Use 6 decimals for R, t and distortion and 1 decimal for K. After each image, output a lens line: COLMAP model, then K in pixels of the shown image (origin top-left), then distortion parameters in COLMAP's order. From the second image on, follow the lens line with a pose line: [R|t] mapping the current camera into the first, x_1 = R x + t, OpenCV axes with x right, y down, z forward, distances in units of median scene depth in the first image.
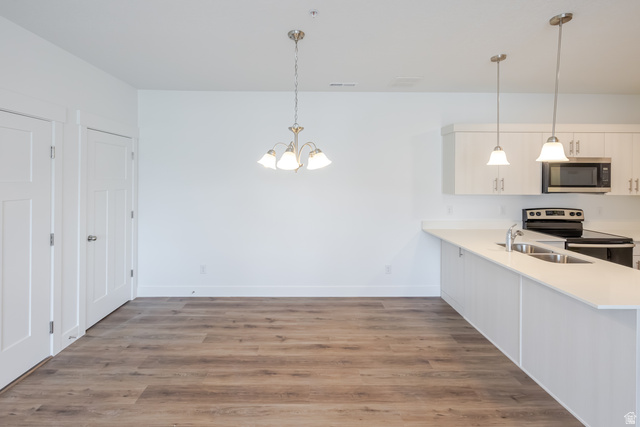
lens RADIAL K [[275.9, 0, 324.0], [0, 275.9, 189.9], [0, 0, 1]] dist [0.004954, 0.000920]
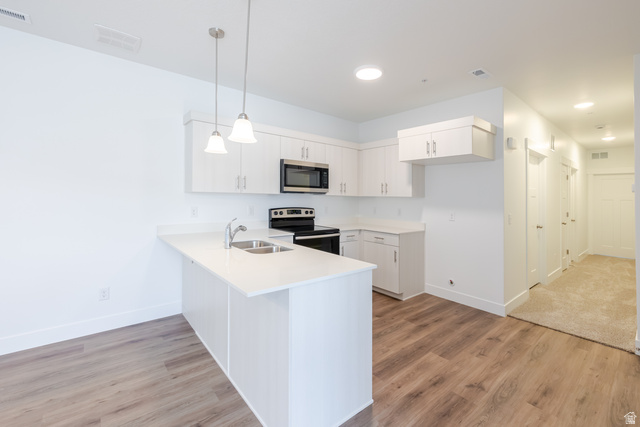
lens RADIAL K [[275.9, 0, 315.4], [0, 275.9, 202.0], [0, 0, 1]] dist [0.004954, 0.000920]
pose [[0.793688, -0.002289, 0.608321, 0.252198], [0.007166, 0.999959, -0.005588, 0.055963], [-0.608283, 0.008794, 0.793671, 0.077813]]
